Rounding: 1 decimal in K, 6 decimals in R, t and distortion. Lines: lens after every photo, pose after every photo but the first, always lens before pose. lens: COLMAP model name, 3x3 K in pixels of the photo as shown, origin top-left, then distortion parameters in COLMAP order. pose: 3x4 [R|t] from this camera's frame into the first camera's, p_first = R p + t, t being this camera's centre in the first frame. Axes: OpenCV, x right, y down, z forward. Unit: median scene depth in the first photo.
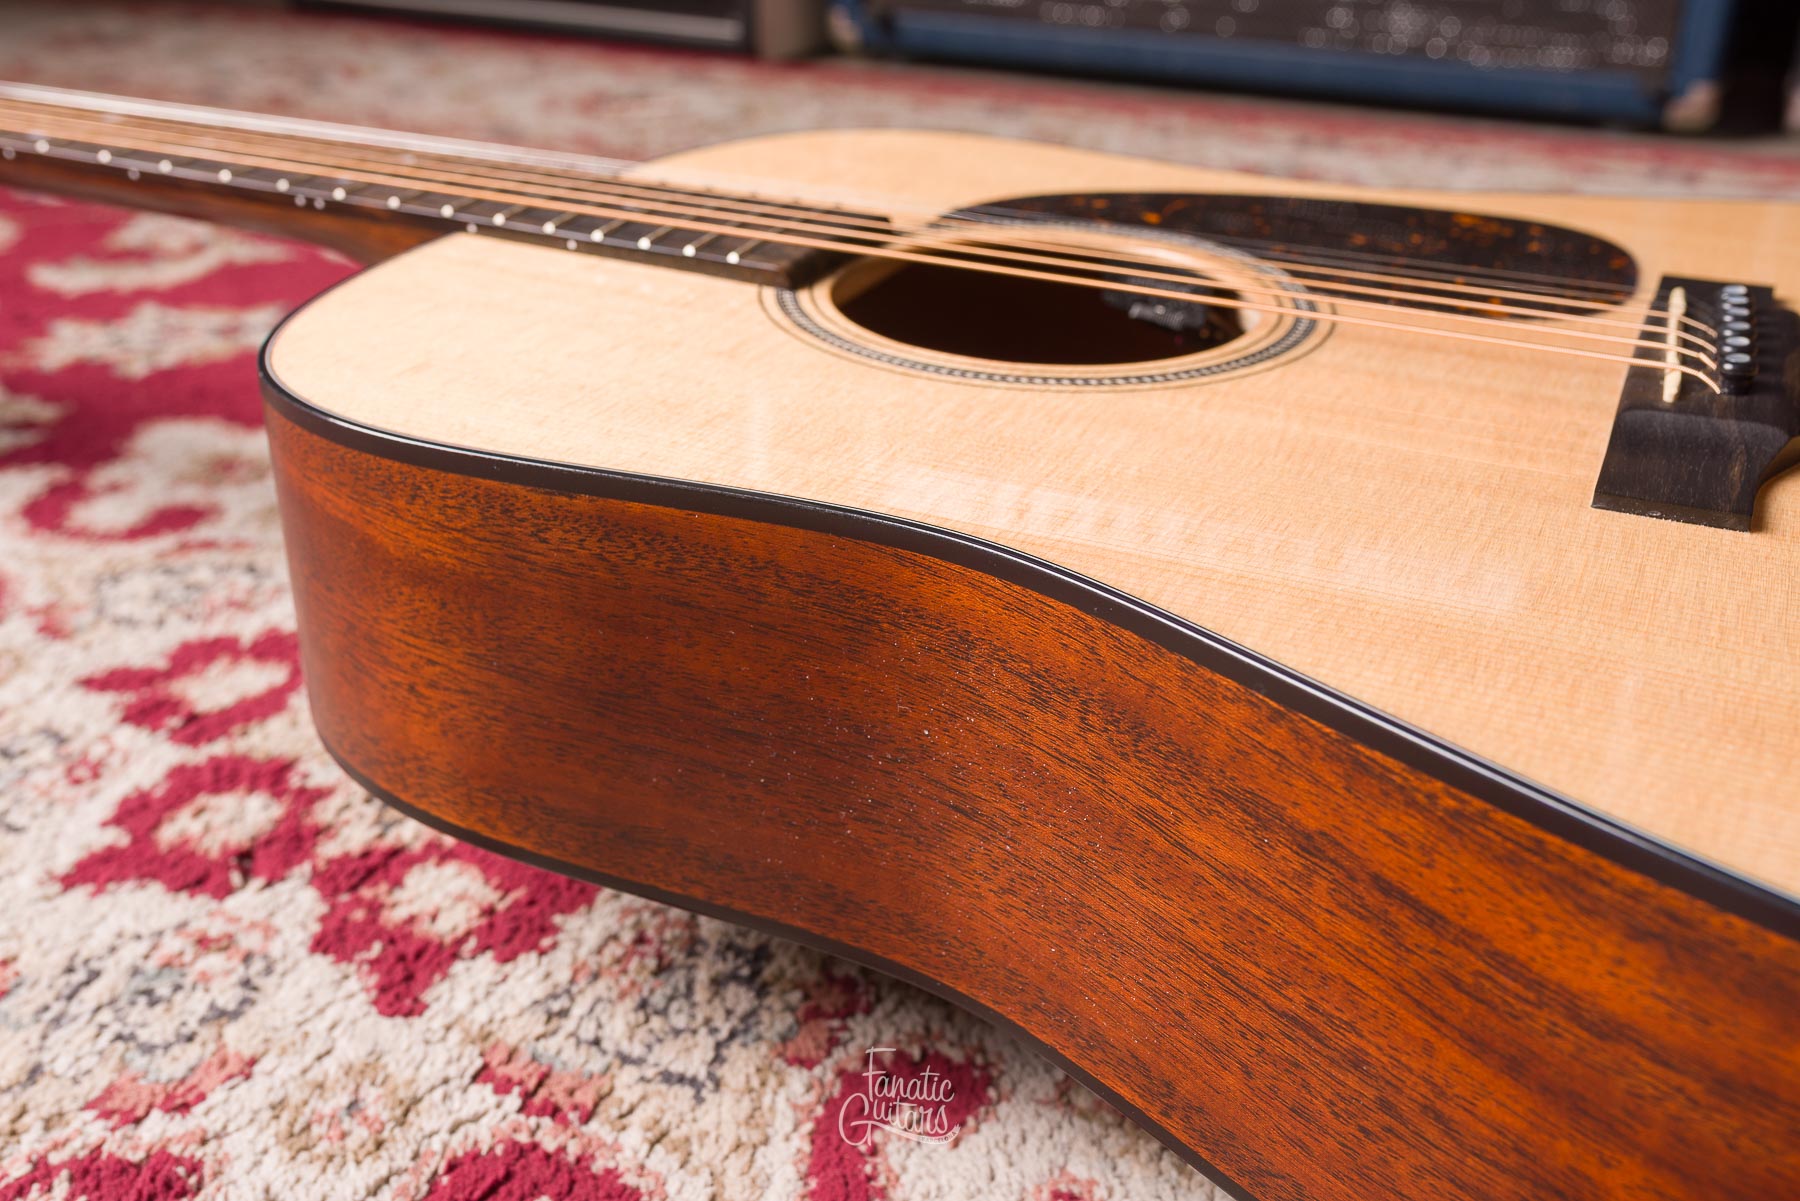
lens RADIAL K [[1803.6, 0, 900.0], [0, 1803.6, 600.5], [0, 0, 1]] dist [0.002079, -0.002821]
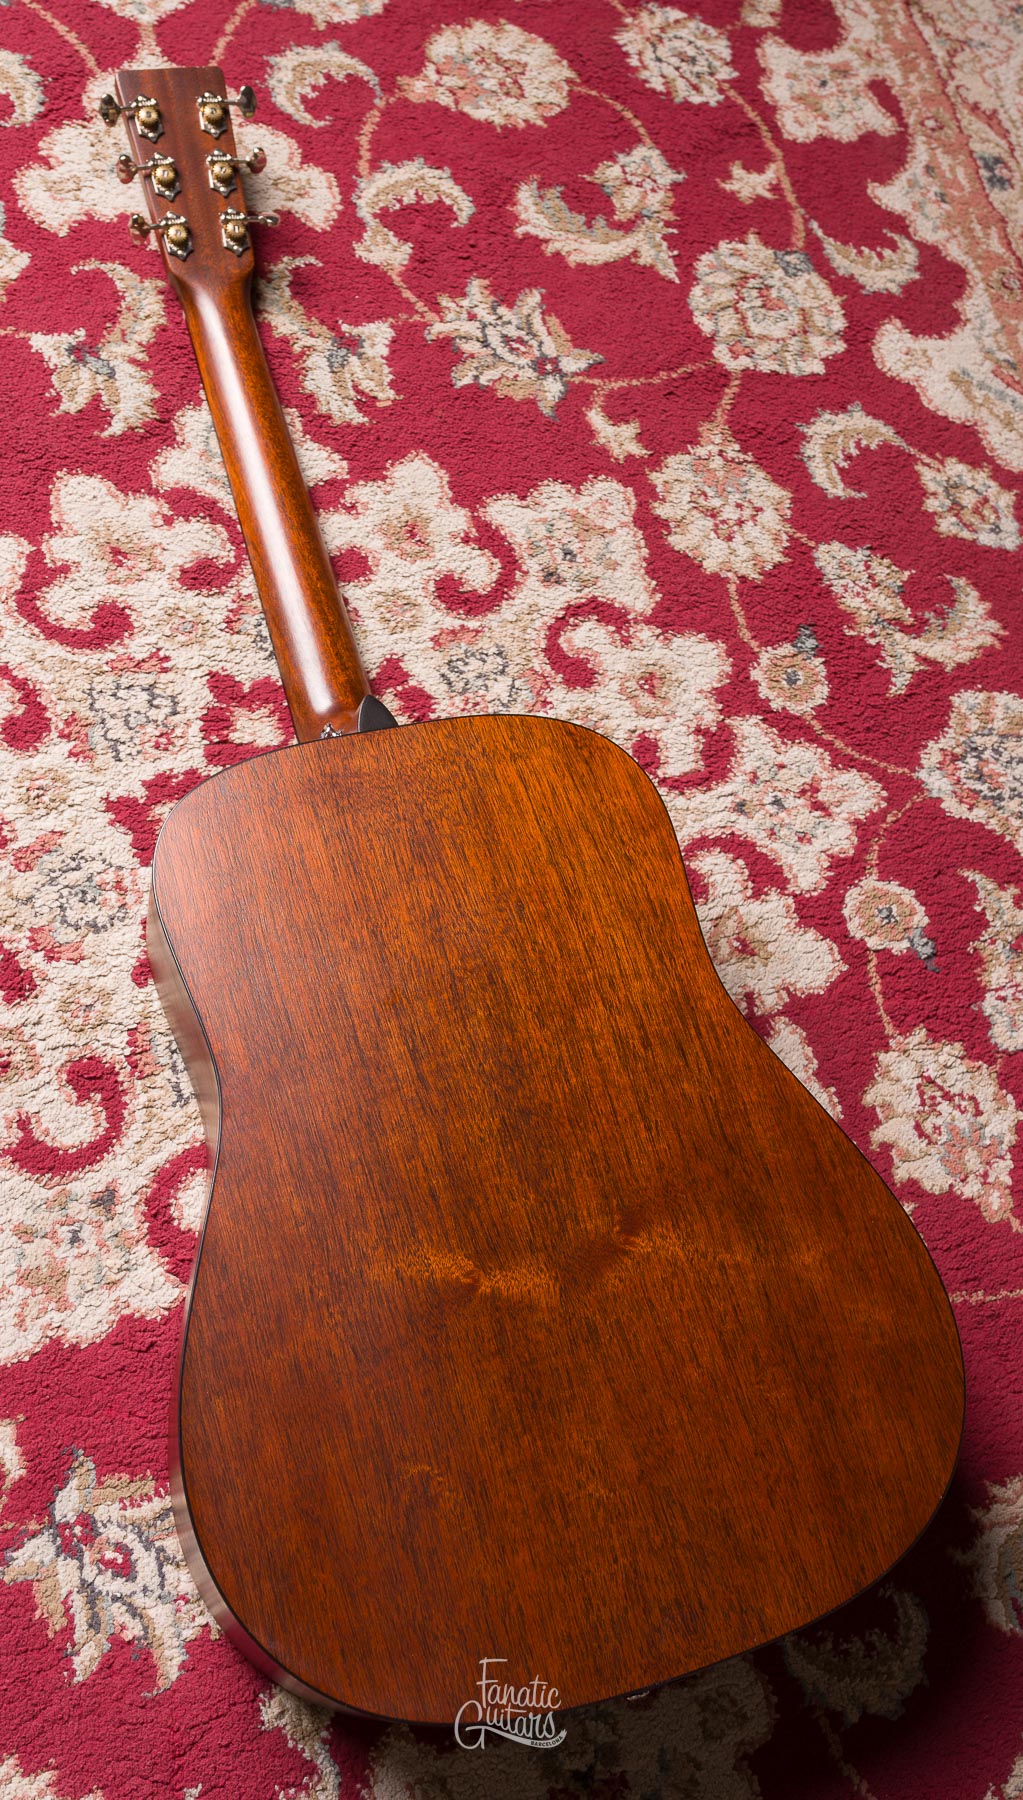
lens RADIAL K [[1820.2, 0, 480.9], [0, 1820.2, 893.2], [0, 0, 1]] dist [-0.000671, 0.000534]
pose [[0.632102, 0.756043, -0.169841, 0.361046], [-0.530865, 0.582182, 0.615830, -1.649972], [0.564472, -0.299105, 0.769355, -0.632375]]
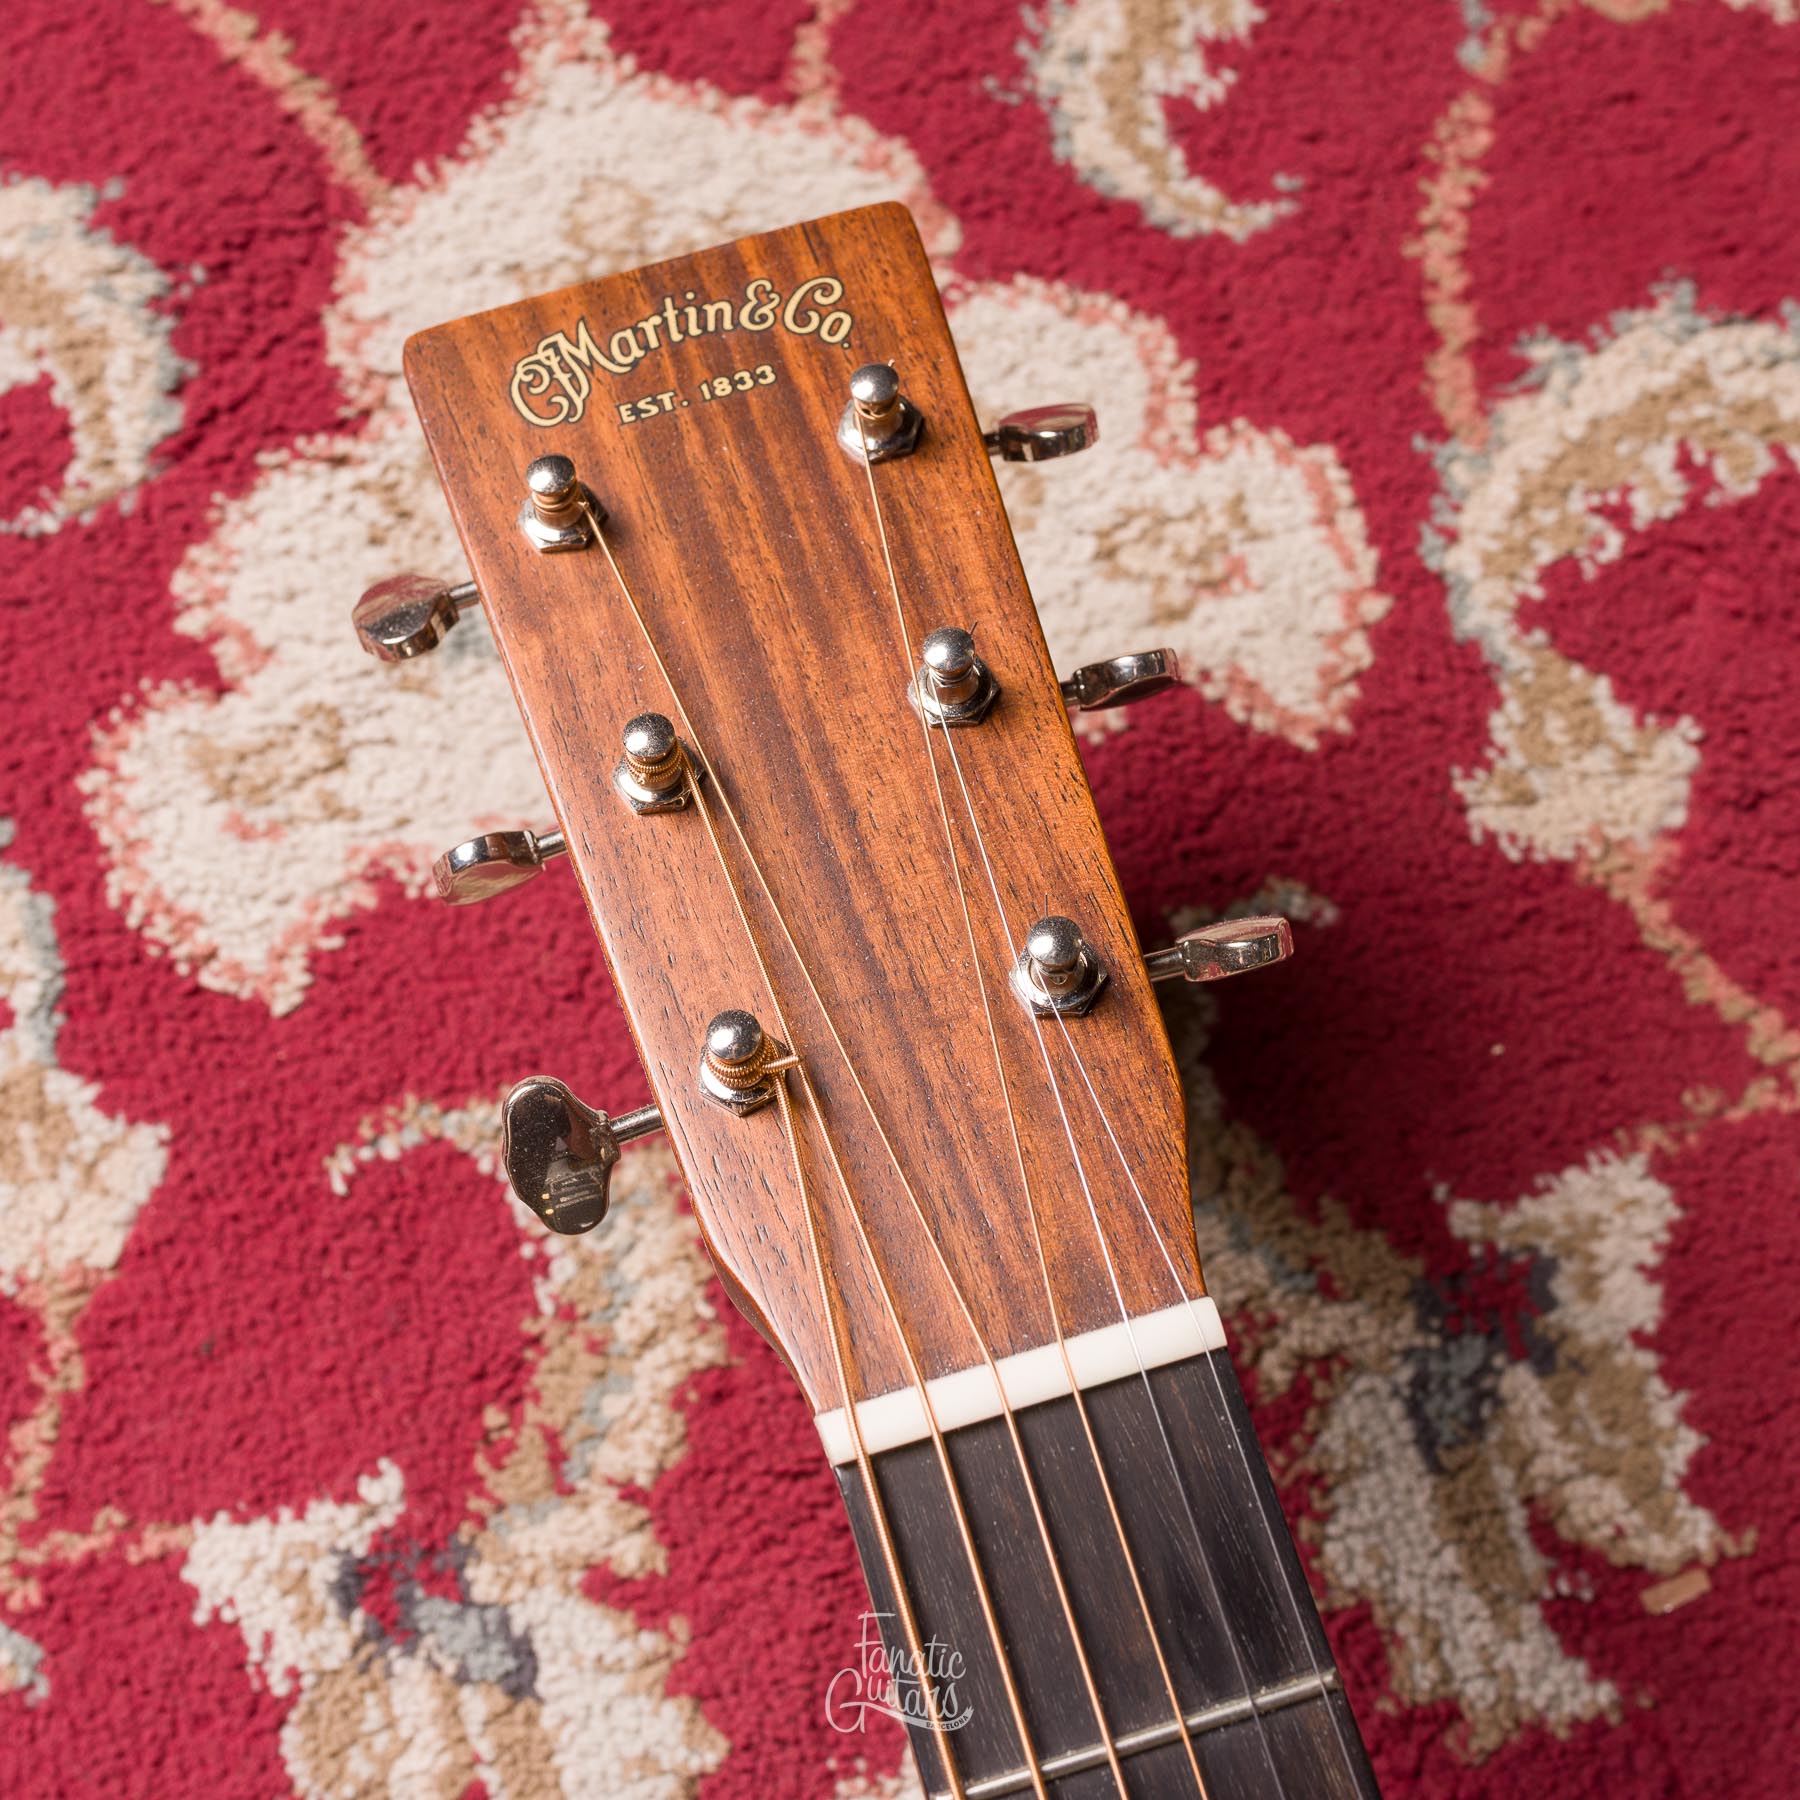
lens RADIAL K [[2602.1, 0, 838.8], [0, 2602.1, 897.0], [0, 0, 1]] dist [-0.005166, 0.050205]
pose [[0.659493, 0.722128, -0.208809, -1.055250], [-0.308066, 0.513016, 0.801193, -1.018986], [0.685686, -0.464054, 0.560793, 1.177176]]
